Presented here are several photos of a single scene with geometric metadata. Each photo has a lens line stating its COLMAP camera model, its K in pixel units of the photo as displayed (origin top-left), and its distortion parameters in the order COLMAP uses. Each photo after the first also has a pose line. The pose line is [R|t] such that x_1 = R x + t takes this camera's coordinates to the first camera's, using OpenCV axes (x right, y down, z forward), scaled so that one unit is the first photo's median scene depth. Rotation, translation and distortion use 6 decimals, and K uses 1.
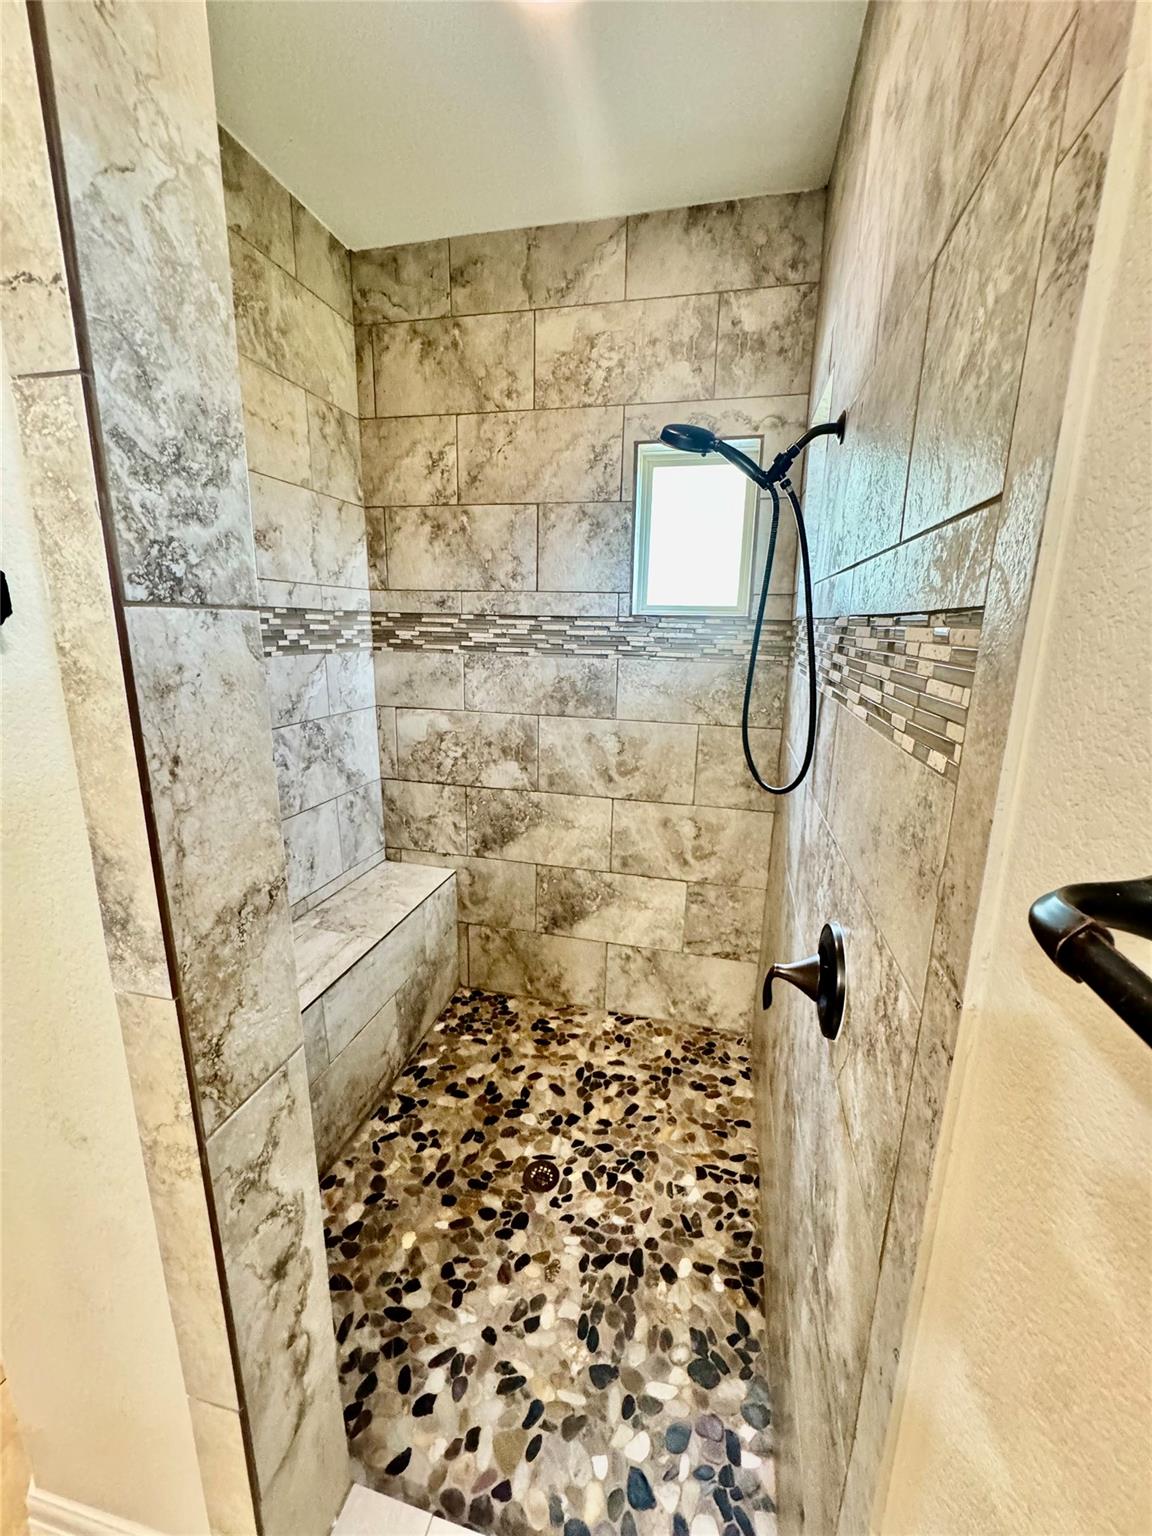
lens RADIAL K [[615.8, 0, 578.8], [0, 615.8, 766.9], [0, 0, 1]] dist [-0.003189, 0.000951]
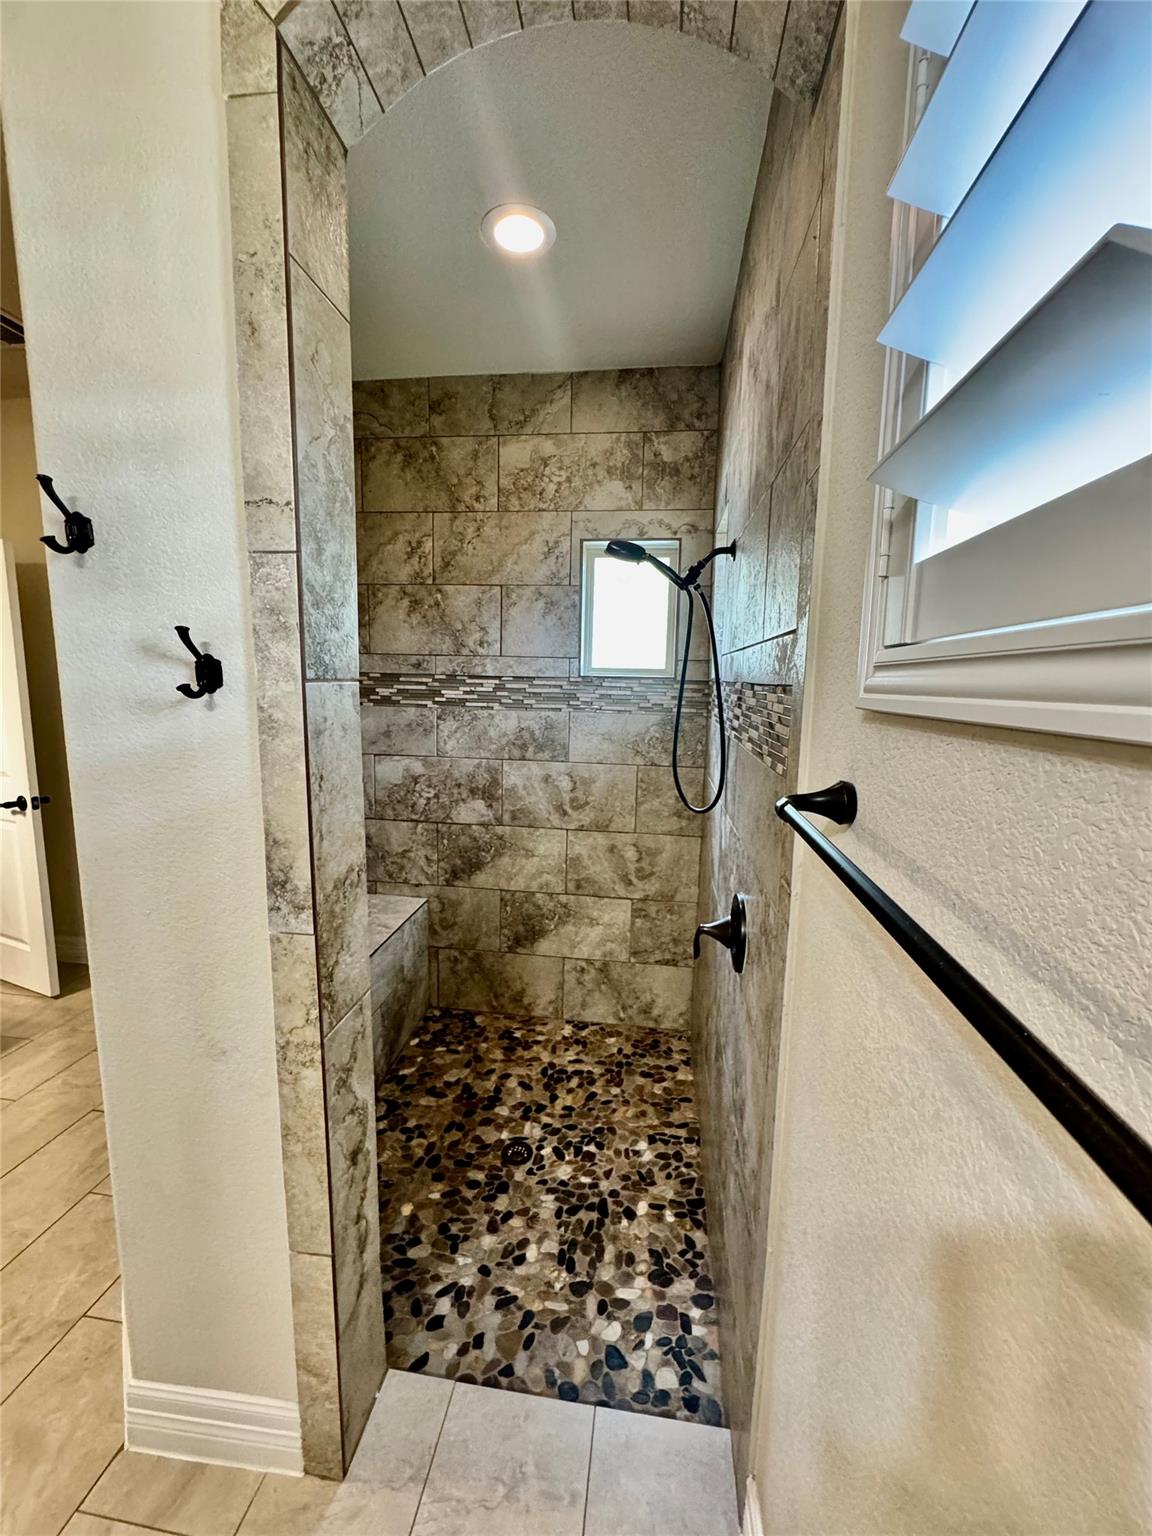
lens RADIAL K [[615.8, 0, 582.0], [0, 615.8, 766.1], [0, 0, 1]] dist [-0.003189, 0.000951]
pose [[0.993649, -0.013697, 0.111686, -0.057096], [0.023104, 0.996250, -0.083376, 0.036434], [-0.110125, 0.085427, 0.990240, -0.216680]]
